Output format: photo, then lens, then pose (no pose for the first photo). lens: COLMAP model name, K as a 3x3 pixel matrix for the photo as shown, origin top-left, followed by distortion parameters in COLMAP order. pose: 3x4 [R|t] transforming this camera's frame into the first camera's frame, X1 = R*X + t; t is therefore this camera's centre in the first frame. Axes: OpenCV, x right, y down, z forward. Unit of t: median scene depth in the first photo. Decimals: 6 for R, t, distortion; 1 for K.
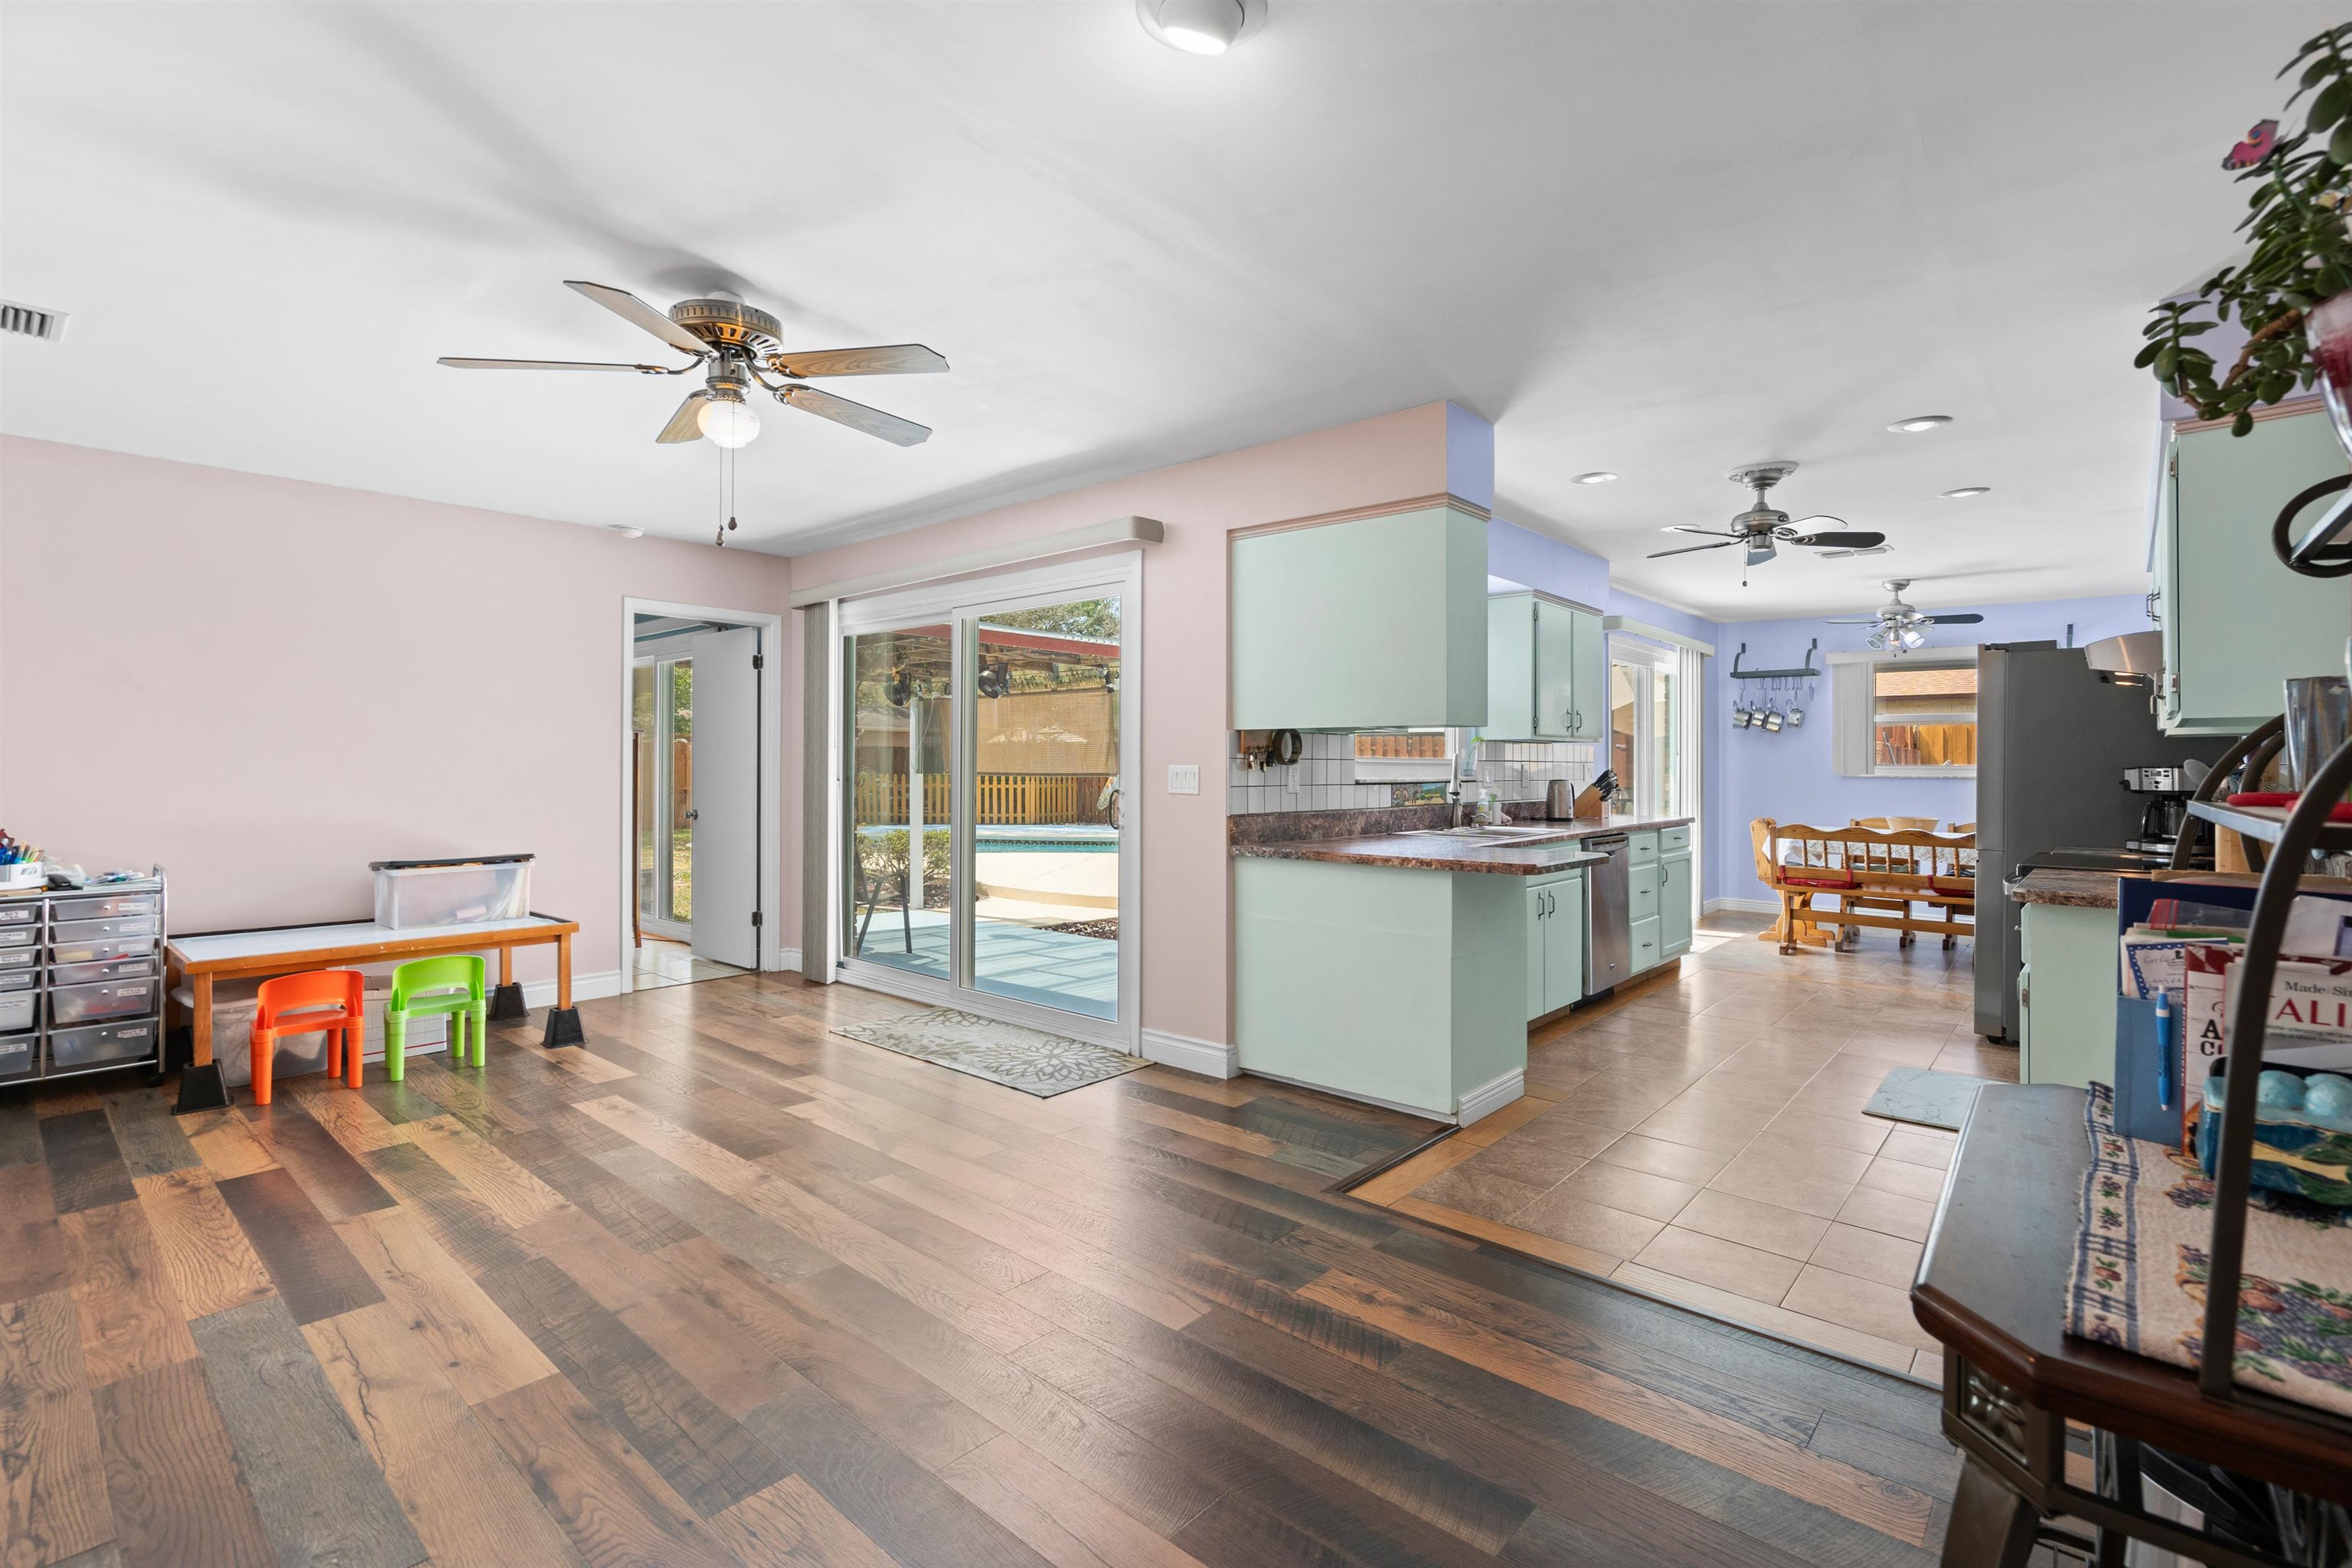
lens RADIAL K [[1089.2, 0, 1174.3], [0, 1089.2, 761.7], [0, 0, 1]] dist [-0.002053, -0.001157]
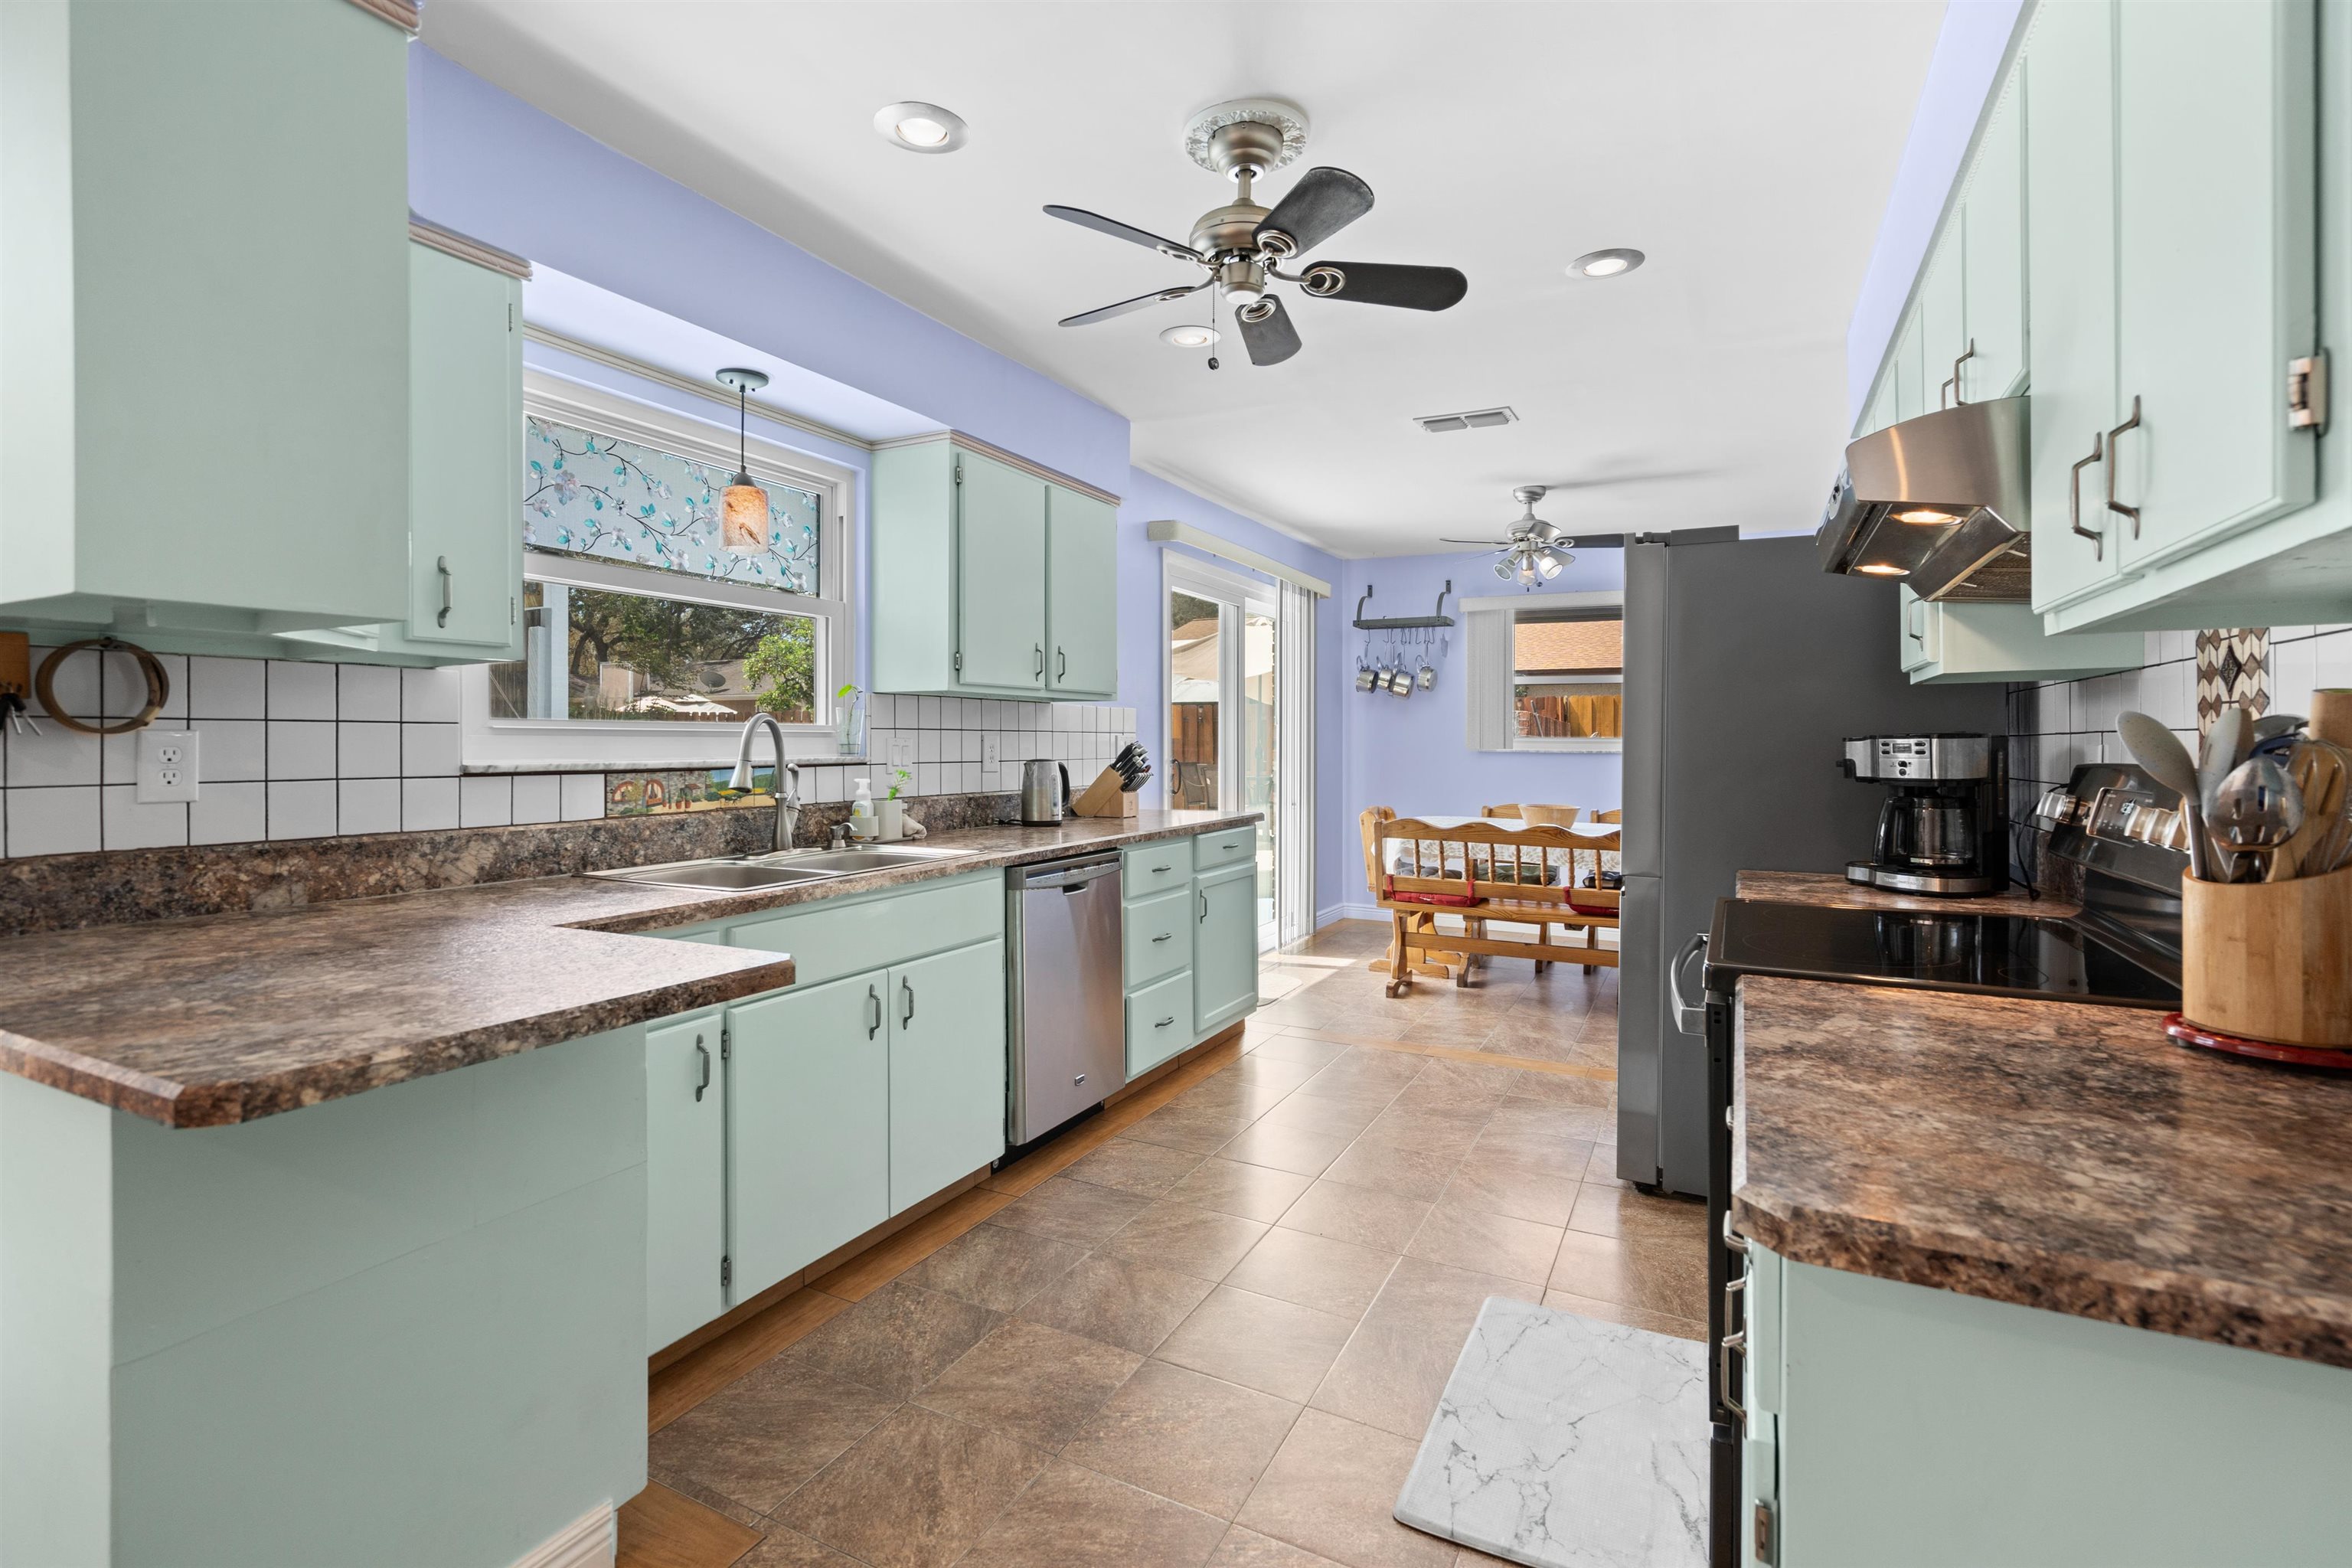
lens RADIAL K [[1093.3, 0, 1184.4], [0, 1093.3, 743.6], [0, 0, 1]] dist [0.000230, 0.000430]
pose [[0.968138, -0.002007, 0.250408, 0.259227], [0.000355, 0.999978, 0.006642, 0.003024], [-0.250416, -0.006342, 0.968118, 0.349880]]
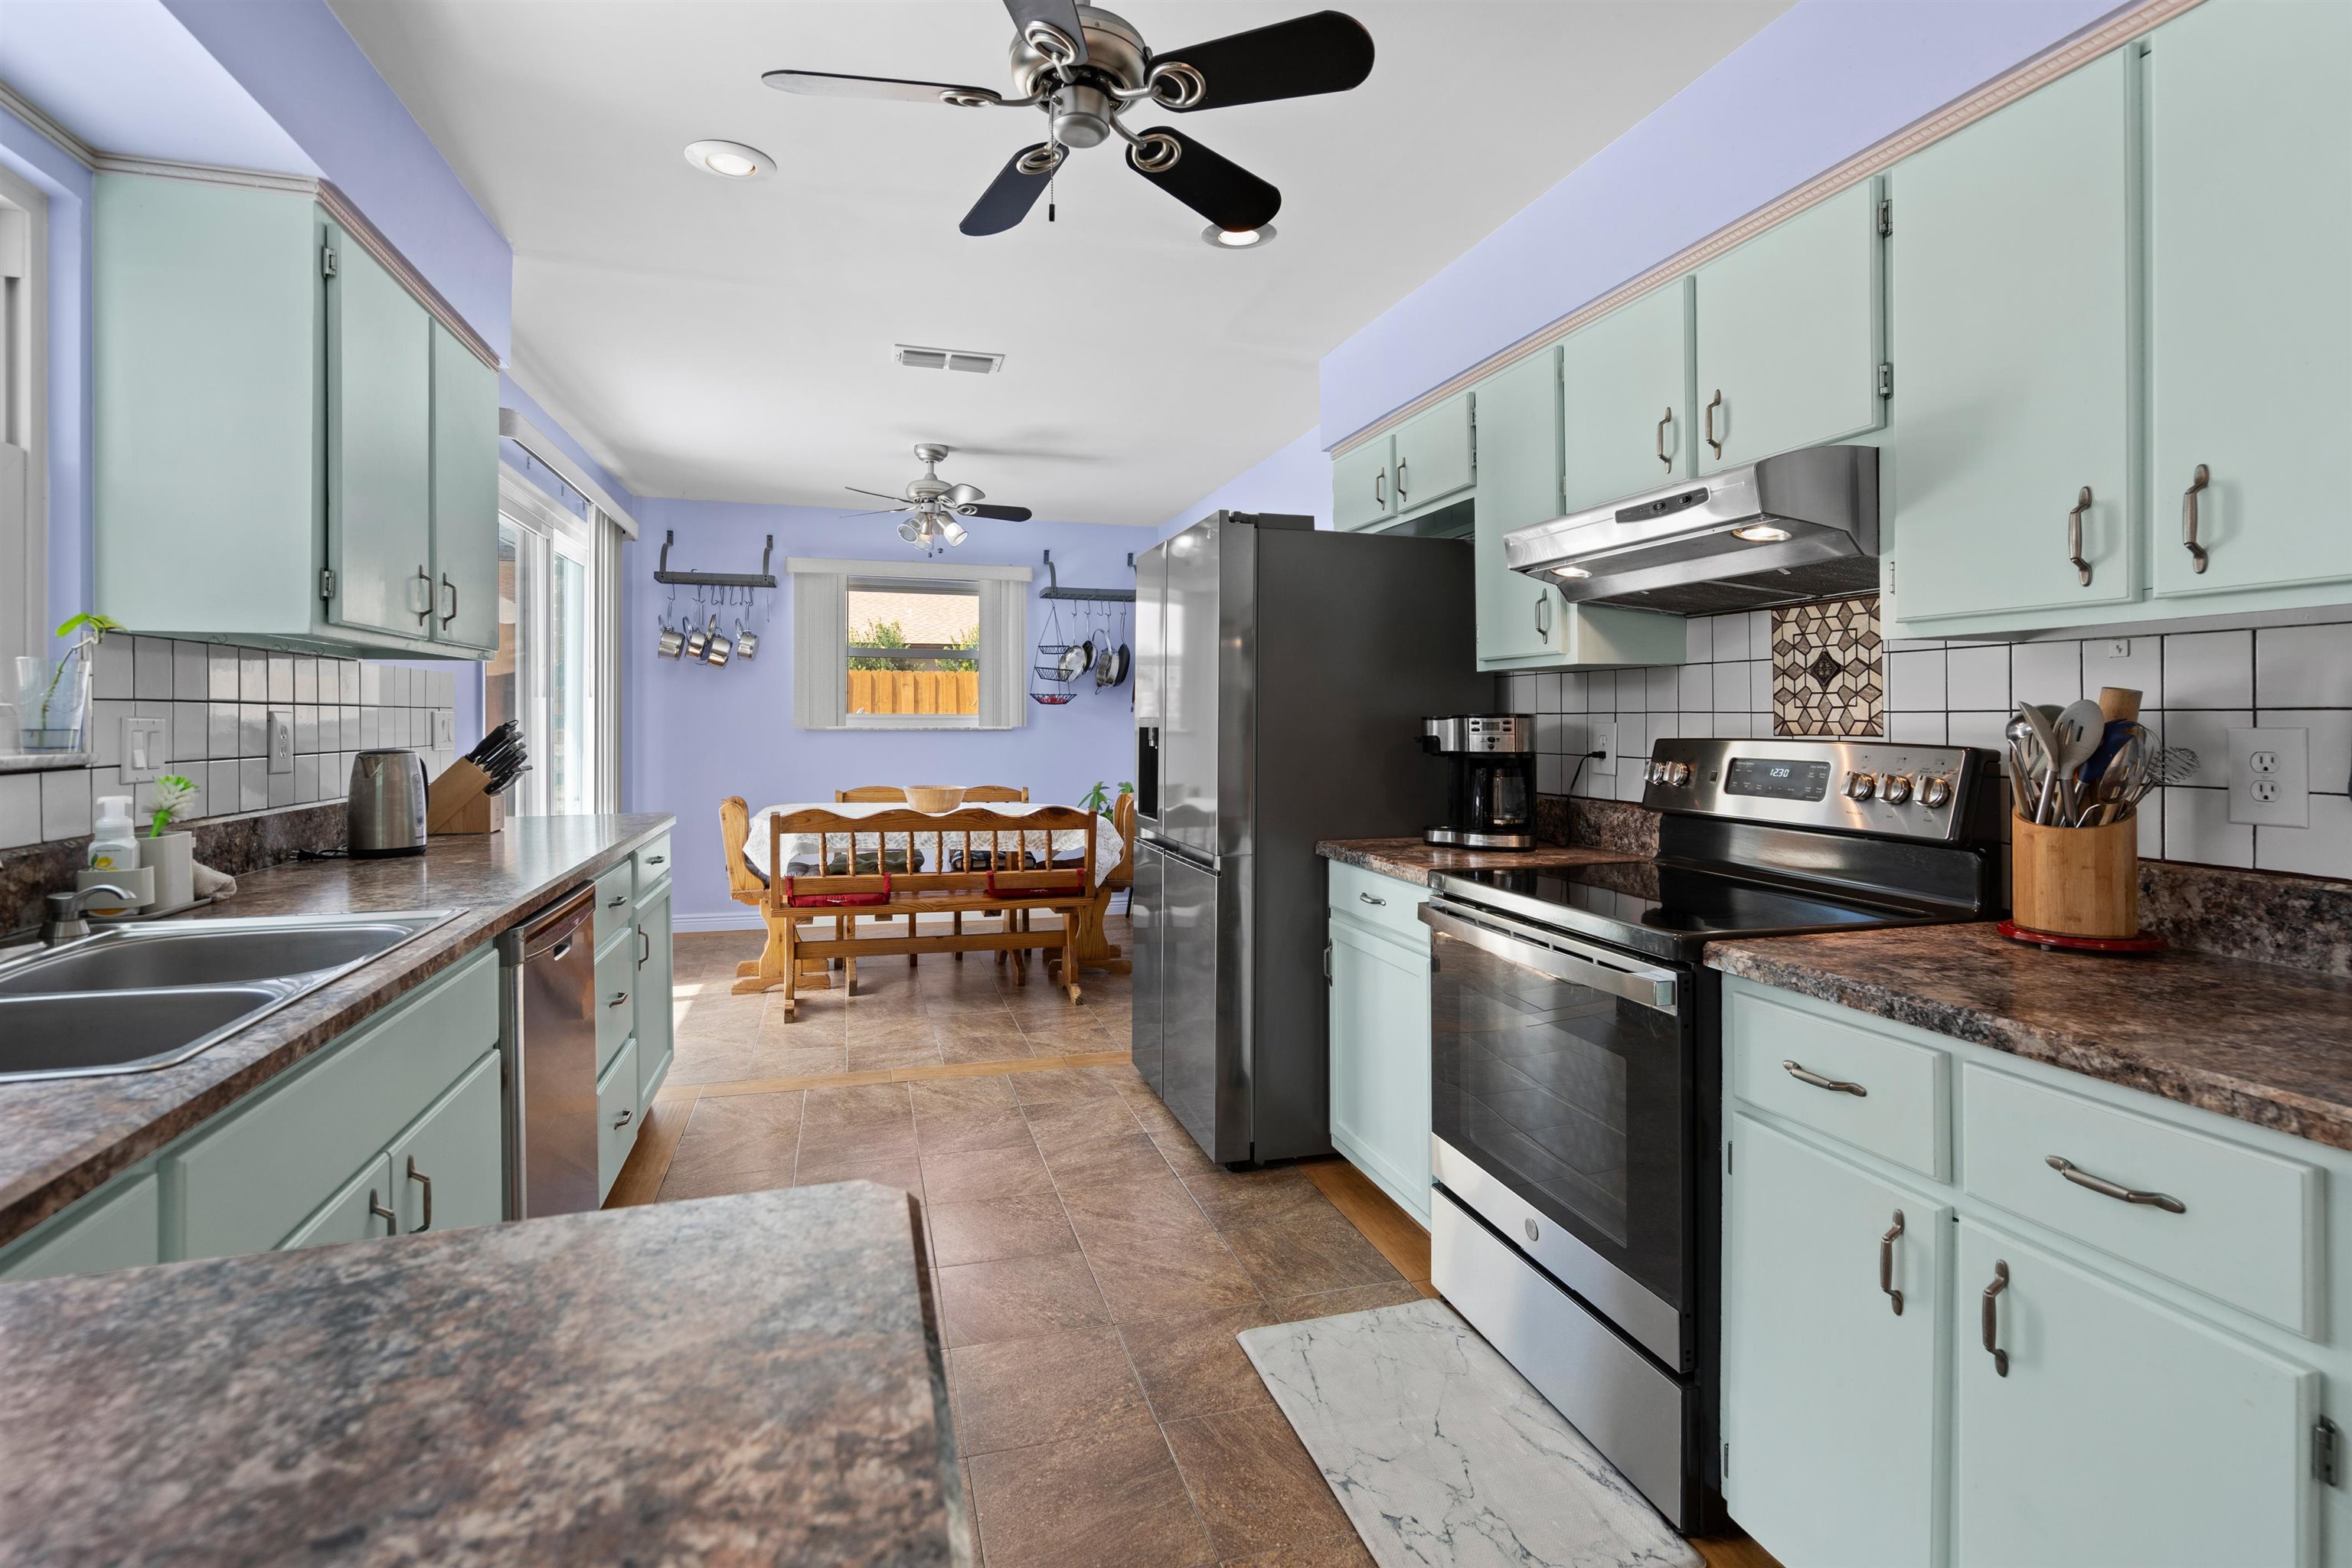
lens RADIAL K [[1111.1, 0, 1187.2], [0, 1111.1, 716.9], [0, 0, 1]] dist [-0.001123, 0.000469]
pose [[0.528953, -0.002218, 0.848648, 0.156651], [-0.002514, 0.999988, 0.004180, 0.001913], [-0.848647, -0.004345, 0.528941, 0.511288]]
